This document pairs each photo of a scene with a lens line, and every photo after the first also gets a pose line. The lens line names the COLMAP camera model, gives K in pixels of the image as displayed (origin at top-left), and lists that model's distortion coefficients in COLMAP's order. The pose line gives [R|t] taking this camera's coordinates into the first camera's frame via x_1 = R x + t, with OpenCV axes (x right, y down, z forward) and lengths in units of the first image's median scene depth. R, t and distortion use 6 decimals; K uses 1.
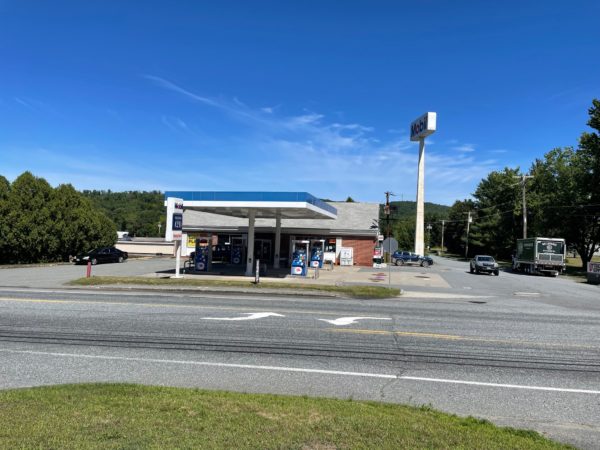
lens RADIAL K [[449.6, 0, 300.0], [0, 449.6, 225.0], [0, 0, 1]] dist [0.107101, -0.140537]
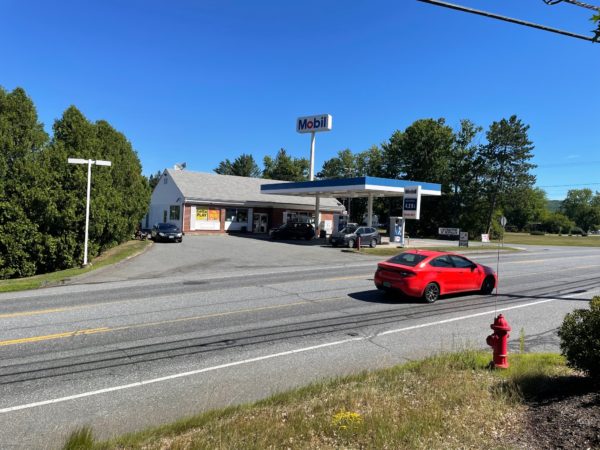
lens RADIAL K [[449.6, 0, 300.0], [0, 449.6, 225.0], [0, 0, 1]] dist [0.107101, -0.140537]
pose [[0.635351, -0.028301, 0.771705, -0.847332], [-0.043588, 0.996421, 0.072429, -0.022084], [-0.770992, -0.079655, 0.631843, 0.226477]]
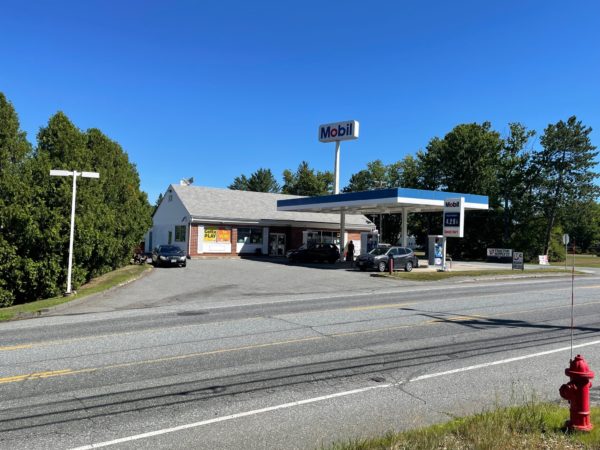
lens RADIAL K [[503.4, 0, 300.0], [0, 503.4, 225.0], [0, 0, 1]] dist [0.100170, -0.121268]
pose [[0.676155, -0.000147, 0.736759, -0.817871], [-0.029609, 0.999187, 0.027372, -0.015388], [-0.736164, -0.040322, 0.675601, 0.238697]]
